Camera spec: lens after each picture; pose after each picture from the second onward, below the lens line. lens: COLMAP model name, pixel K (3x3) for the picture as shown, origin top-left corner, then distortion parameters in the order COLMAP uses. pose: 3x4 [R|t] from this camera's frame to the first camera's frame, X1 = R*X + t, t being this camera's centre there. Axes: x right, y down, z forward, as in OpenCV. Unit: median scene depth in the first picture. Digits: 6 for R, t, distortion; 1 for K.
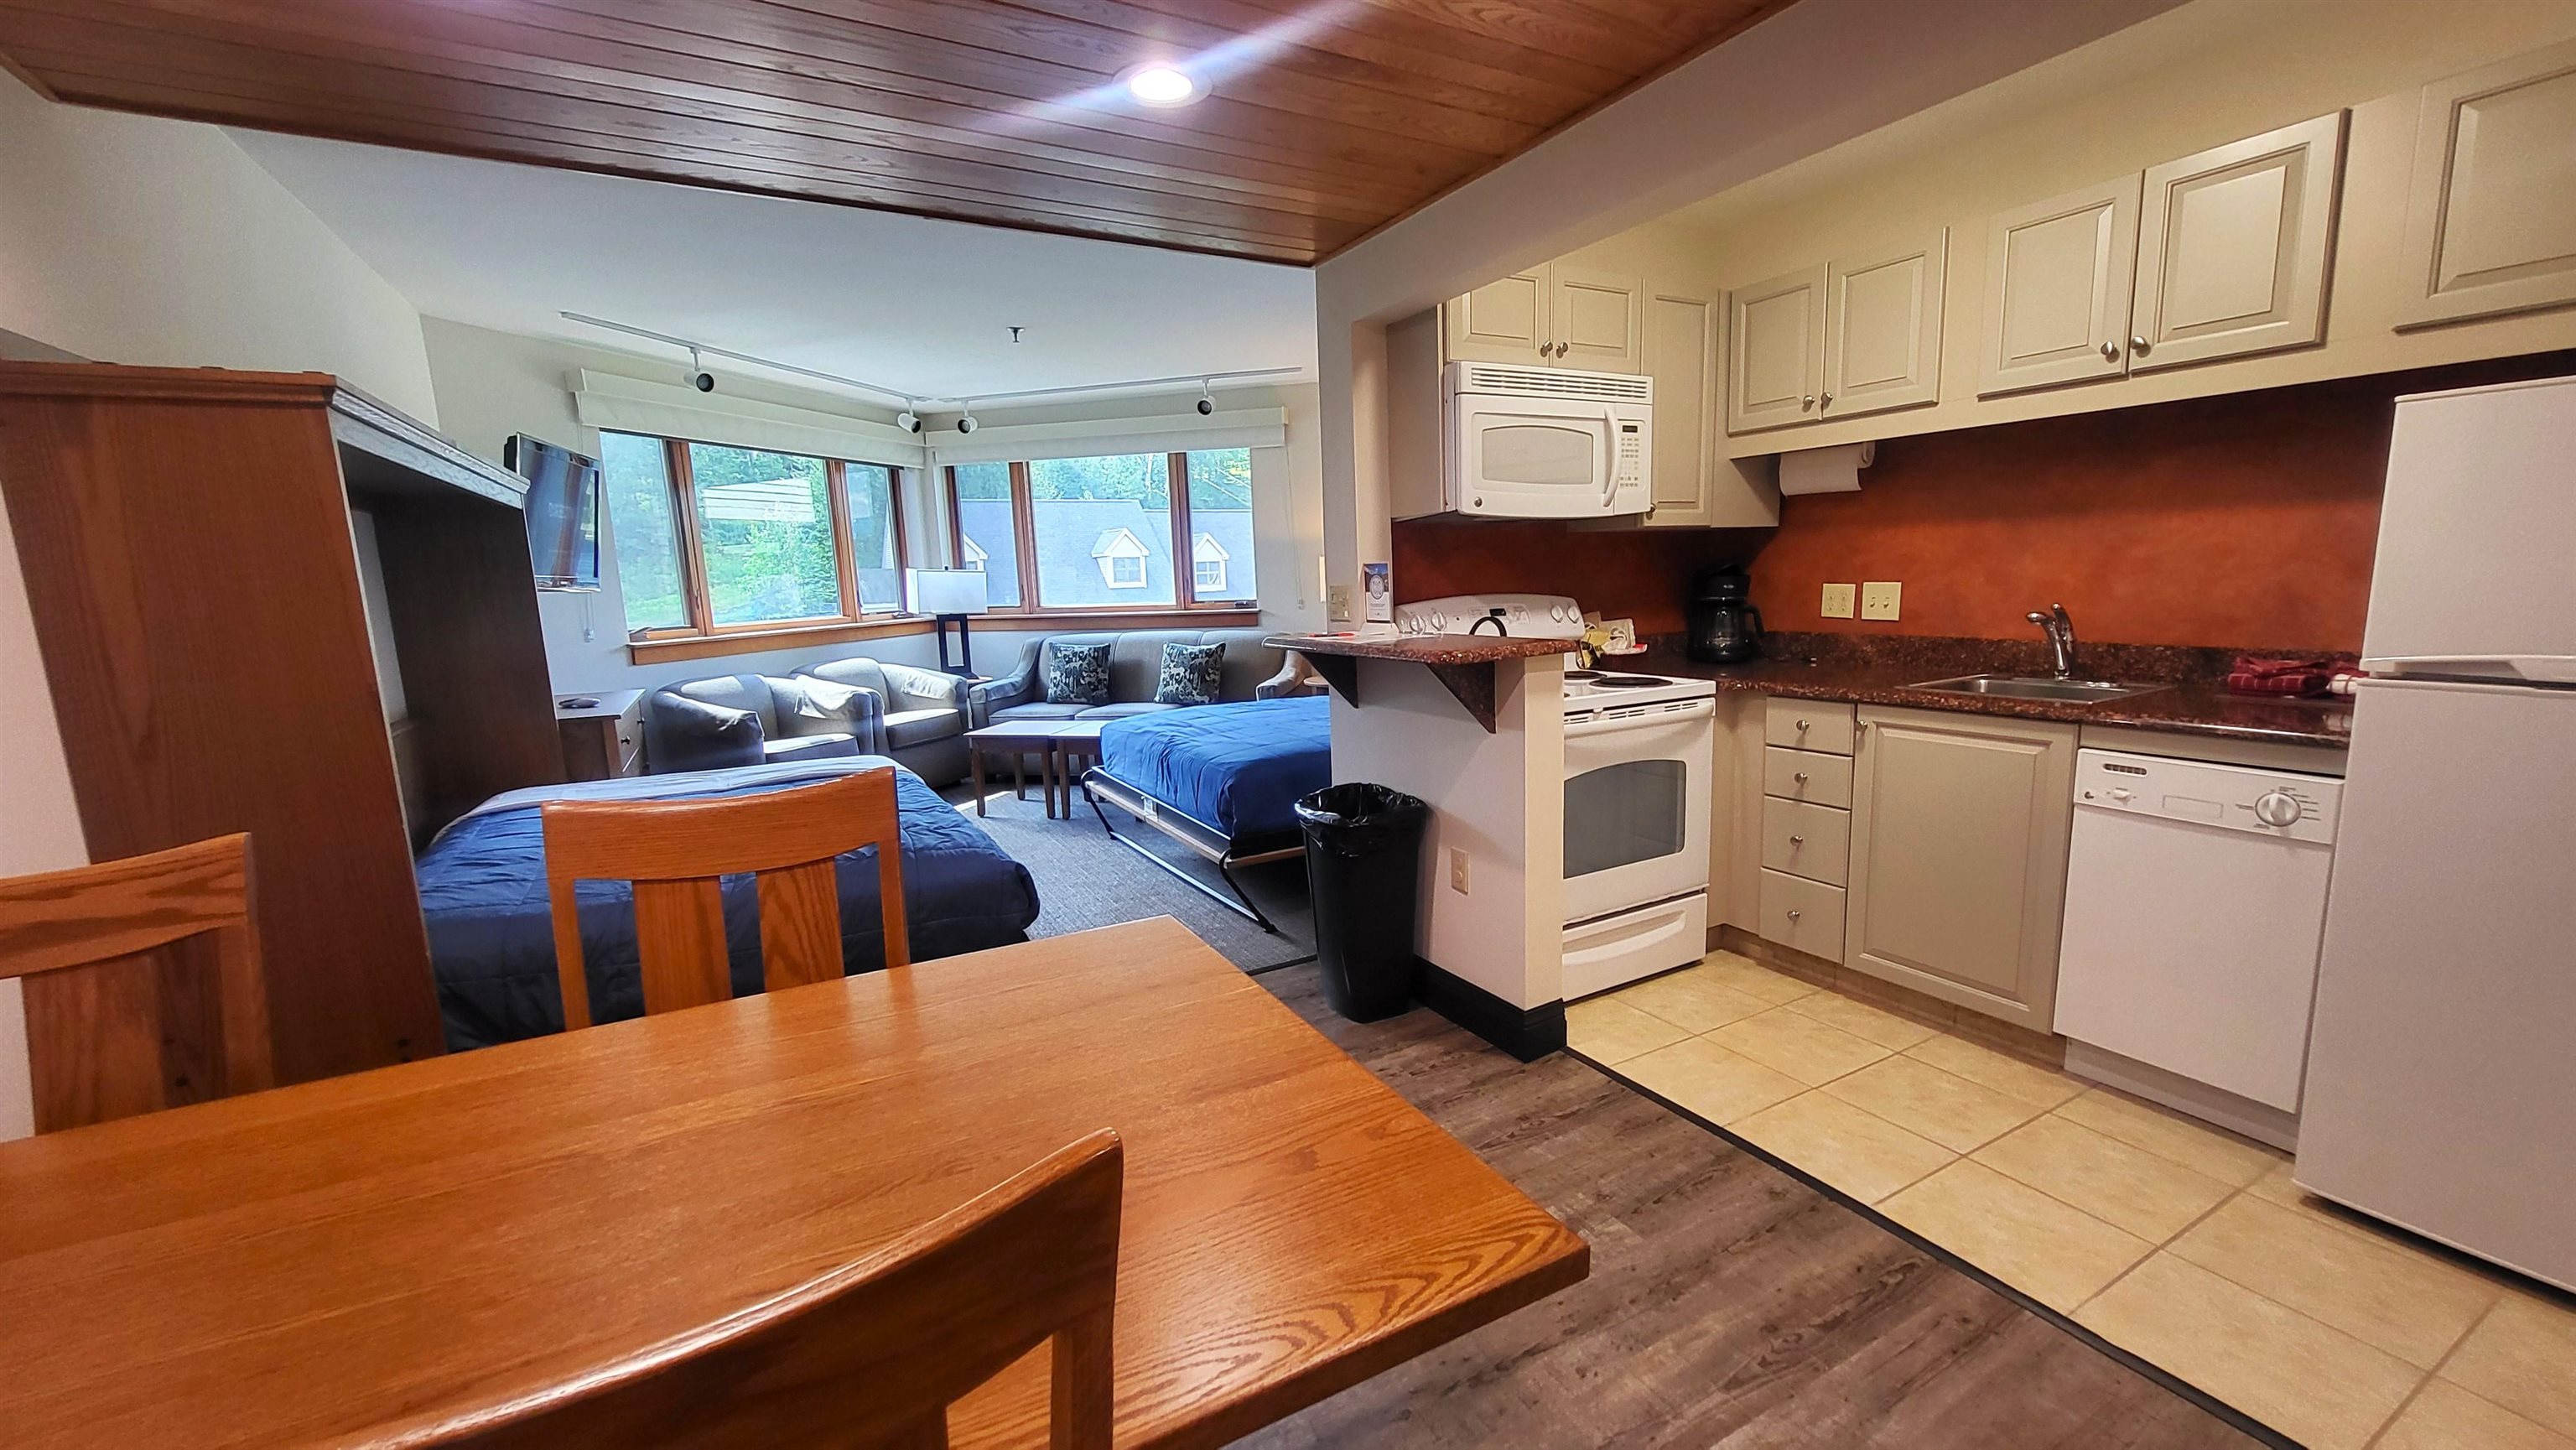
lens RADIAL K [[1023.6, 0, 1300.9], [0, 1023.6, 734.2], [0, 0, 1]] dist [0.000395, -0.000227]
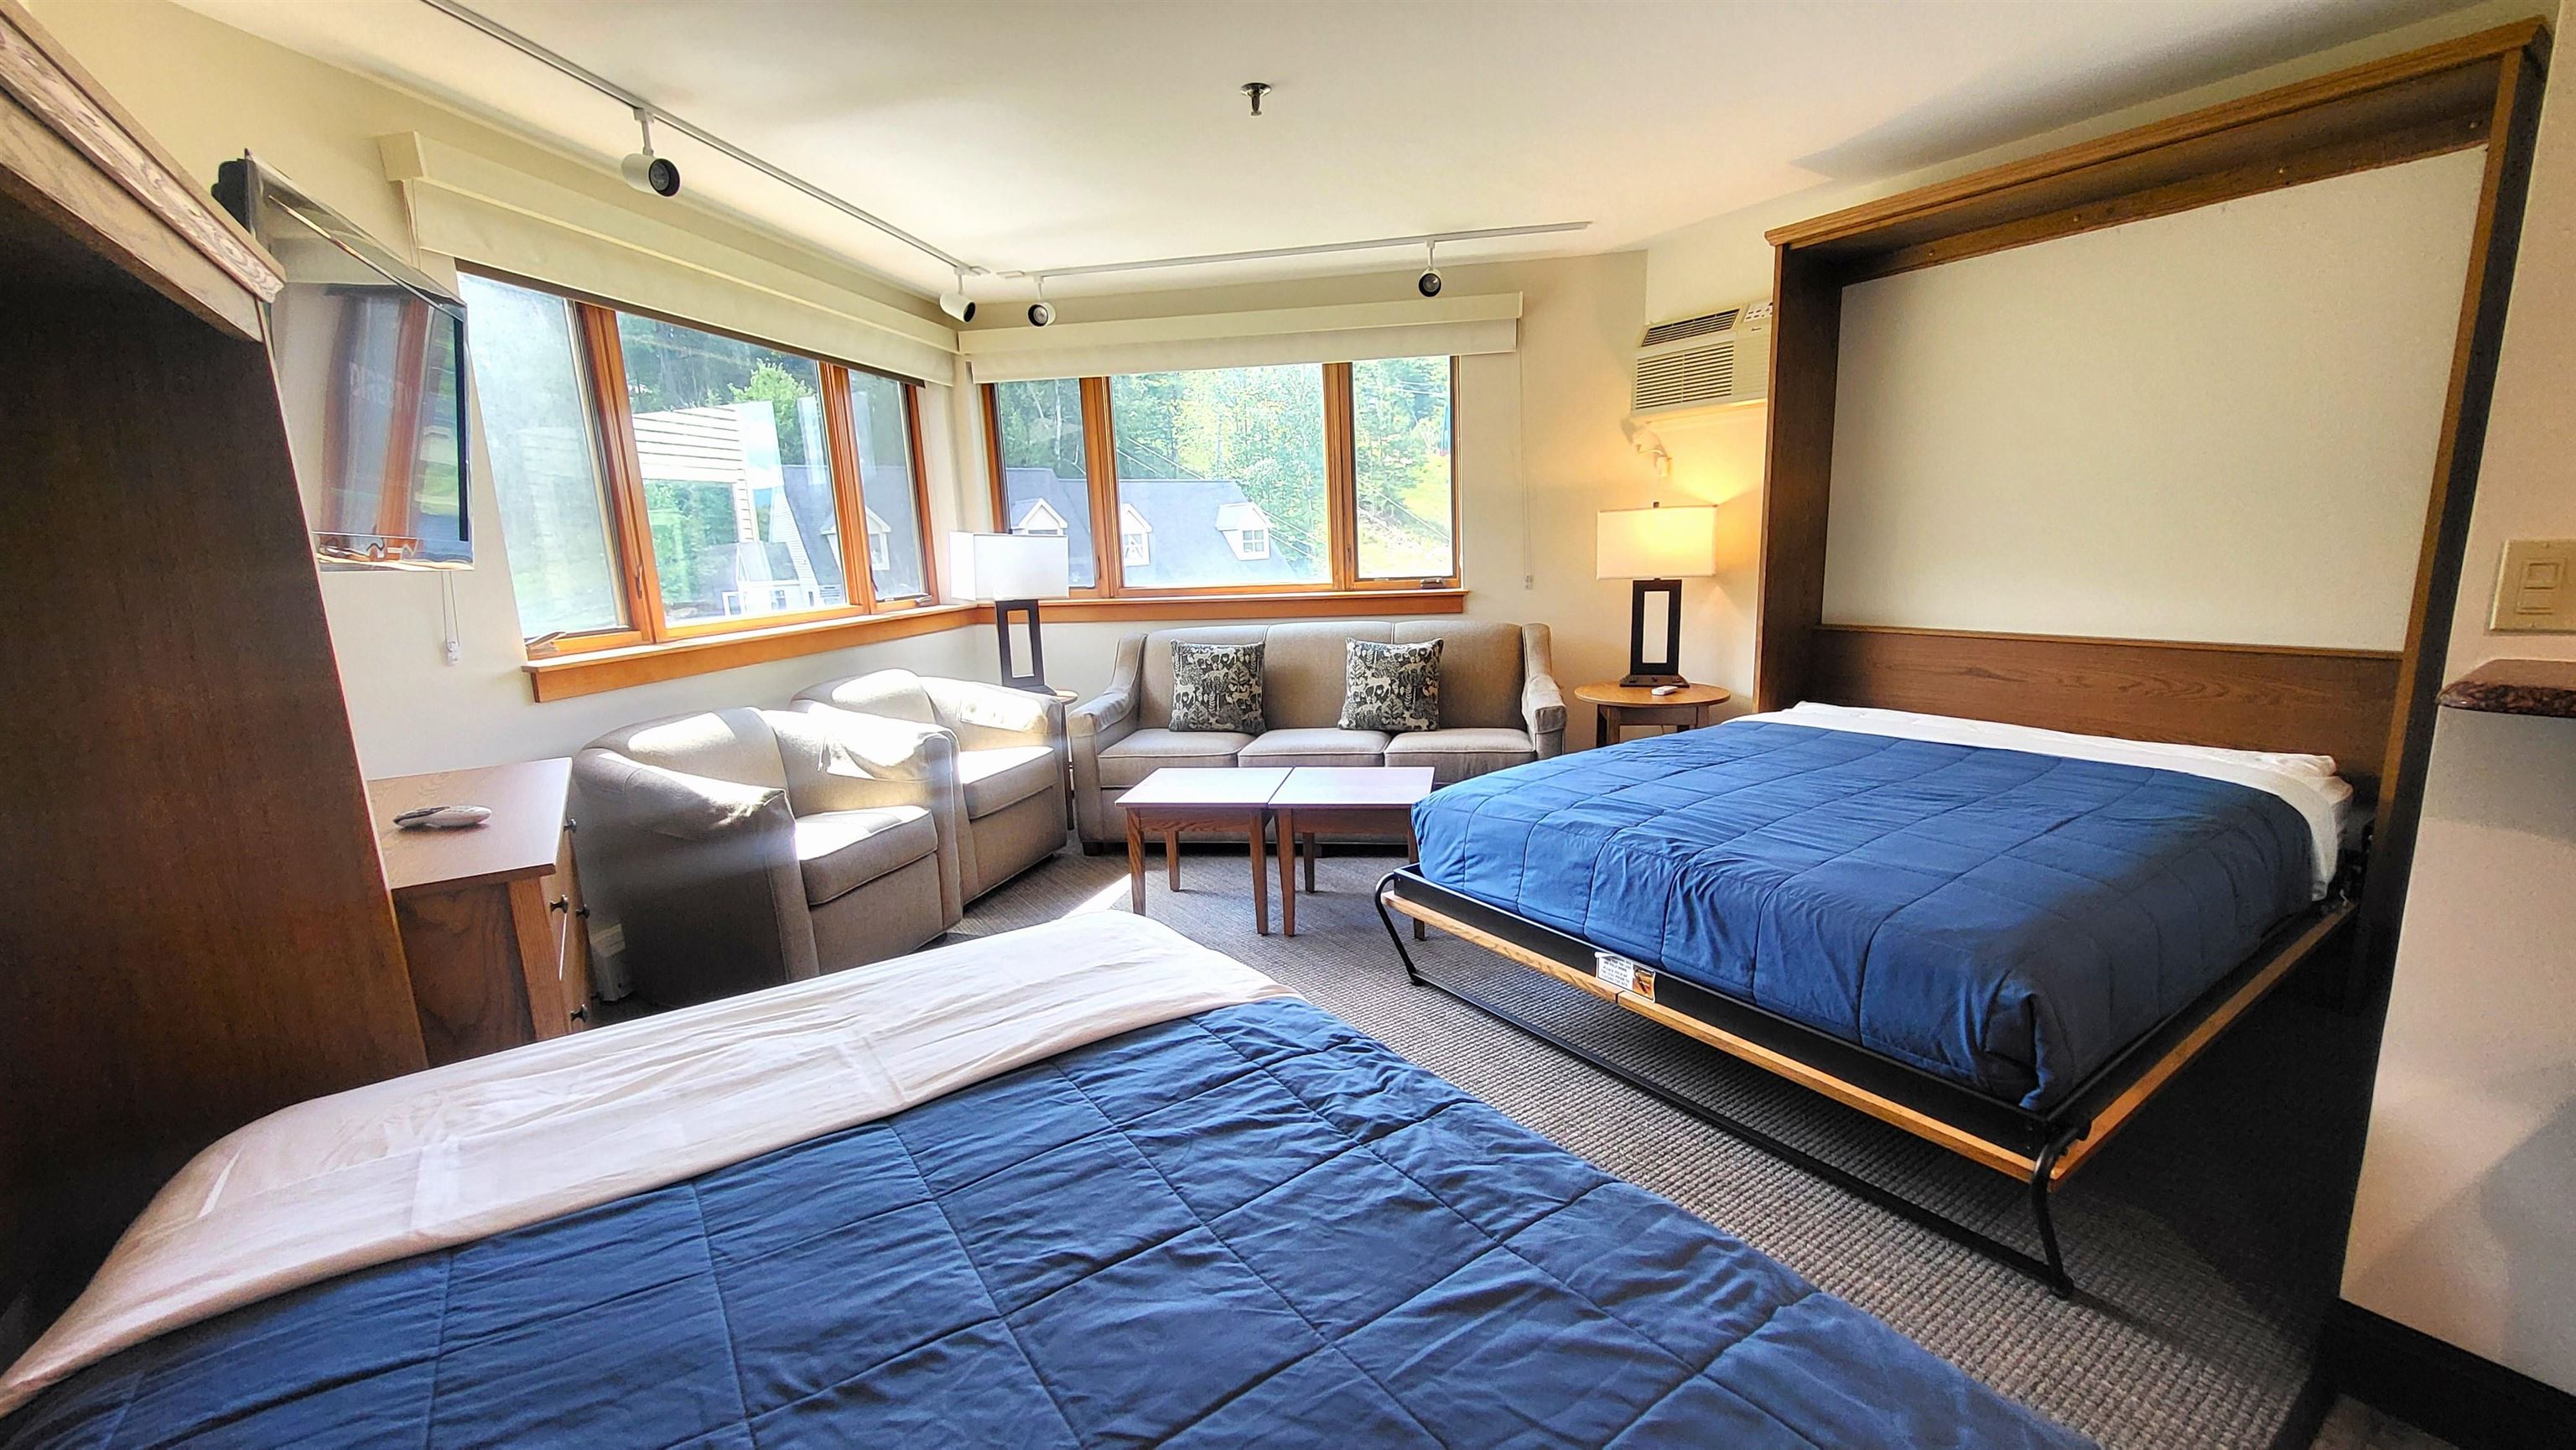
lens RADIAL K [[1023.6, 0, 1300.9], [0, 1023.6, 734.2], [0, 0, 1]] dist [0.000395, -0.000227]
pose [[0.994930, -0.022084, 0.098114, -0.234981], [0.019547, 0.999451, 0.026740, -0.045740], [-0.098651, -0.024687, 0.994816, 0.325231]]
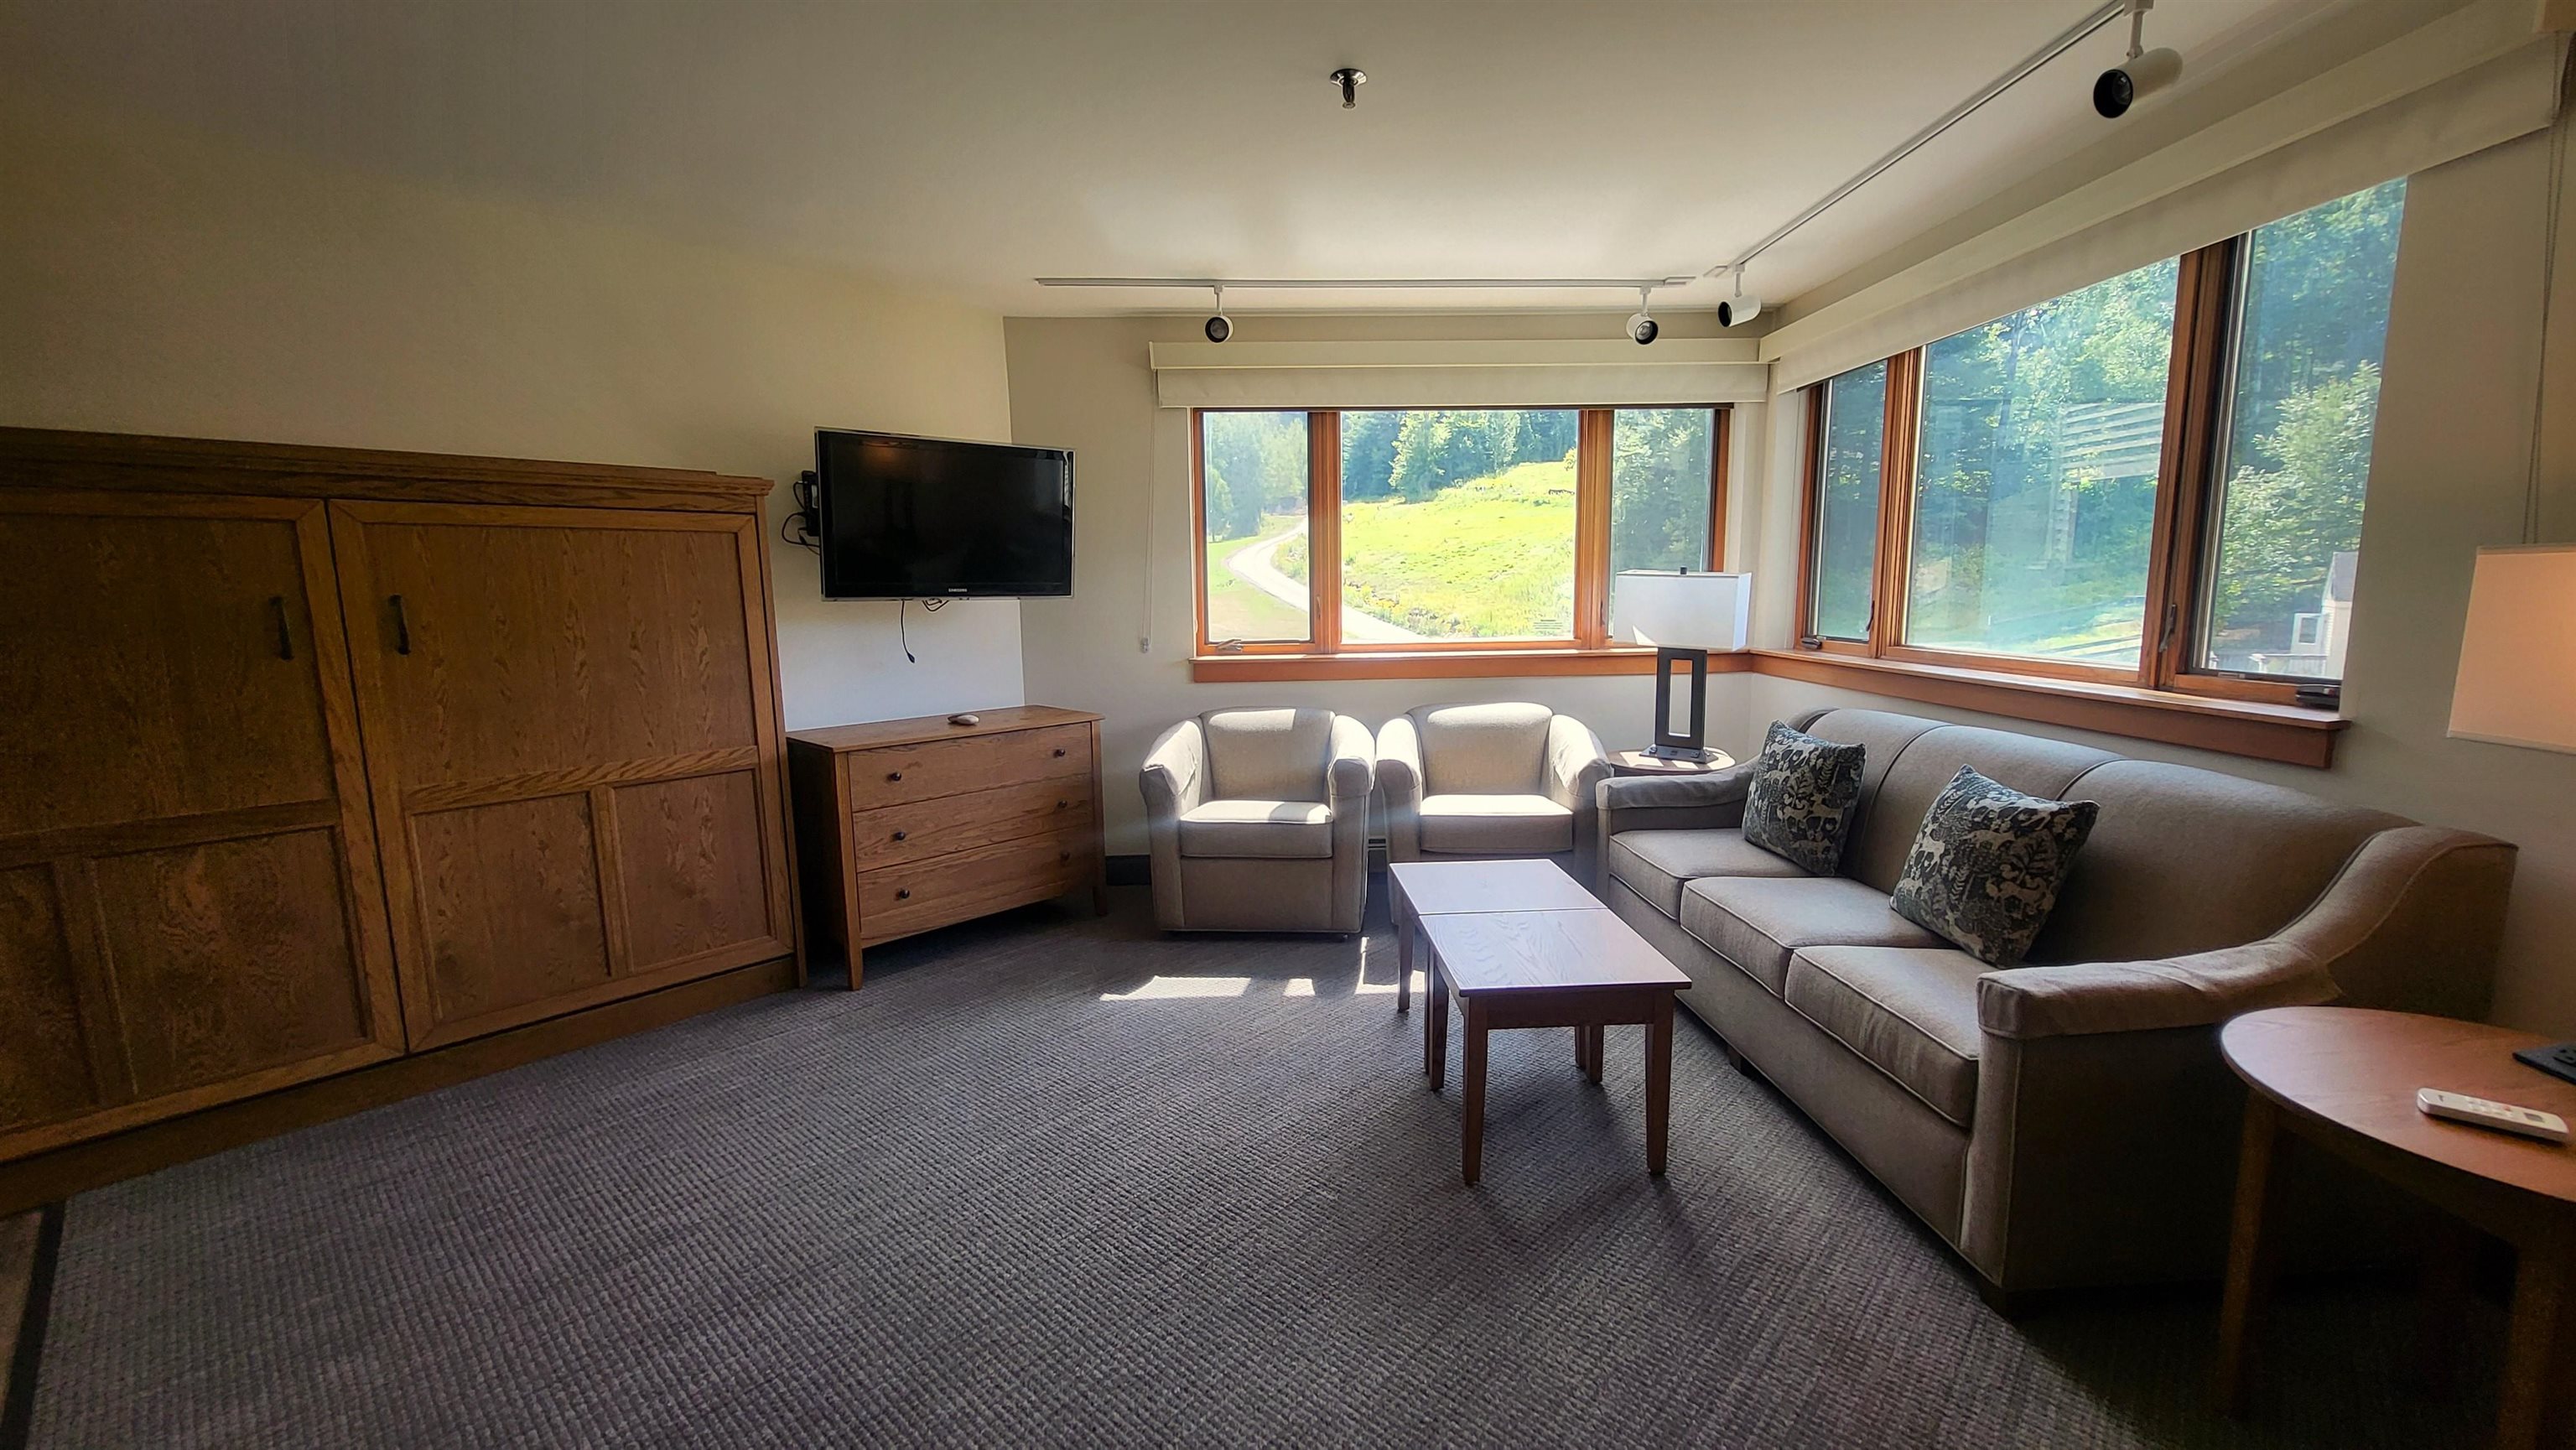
lens RADIAL K [[1023.6, 0, 1300.9], [0, 1023.6, 734.2], [0, 0, 1]] dist [0.000395, -0.000227]
pose [[0.321491, 0.163452, -0.932699, 0.153642], [-0.145791, 0.981789, 0.121803, -0.114029], [0.935622, 0.096821, 0.339466, 0.631020]]
